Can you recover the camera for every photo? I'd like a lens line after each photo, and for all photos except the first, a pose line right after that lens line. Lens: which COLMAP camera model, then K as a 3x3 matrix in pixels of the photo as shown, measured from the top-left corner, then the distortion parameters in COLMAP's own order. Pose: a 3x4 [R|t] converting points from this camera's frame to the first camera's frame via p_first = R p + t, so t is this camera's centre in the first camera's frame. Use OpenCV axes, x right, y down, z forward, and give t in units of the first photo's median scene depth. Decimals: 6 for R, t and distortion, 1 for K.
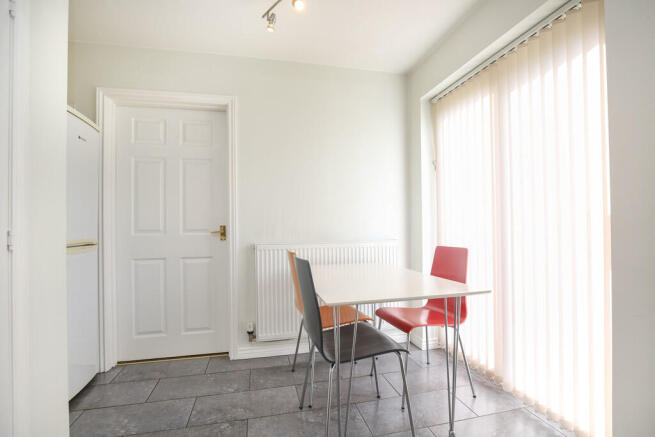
lens RADIAL K [[312.3, 0, 327.2], [0, 312.3, 221.7], [0, 0, 1]] dist [-0.002405, -0.000271]
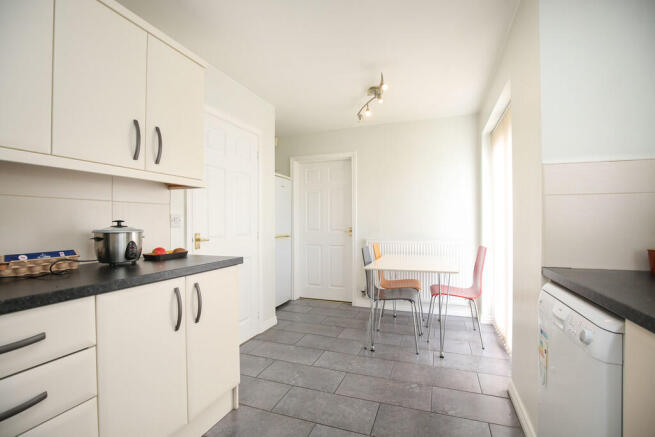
lens RADIAL K [[299.7, 0, 330.5], [0, 299.7, 219.7], [0, 0, 1]] dist [-0.030636, 0.000029]
pose [[0.840969, 0.001089, -0.541082, 0.489032], [0.003815, 0.999961, 0.007942, -0.046097], [0.541070, -0.008743, 0.840932, -0.453494]]
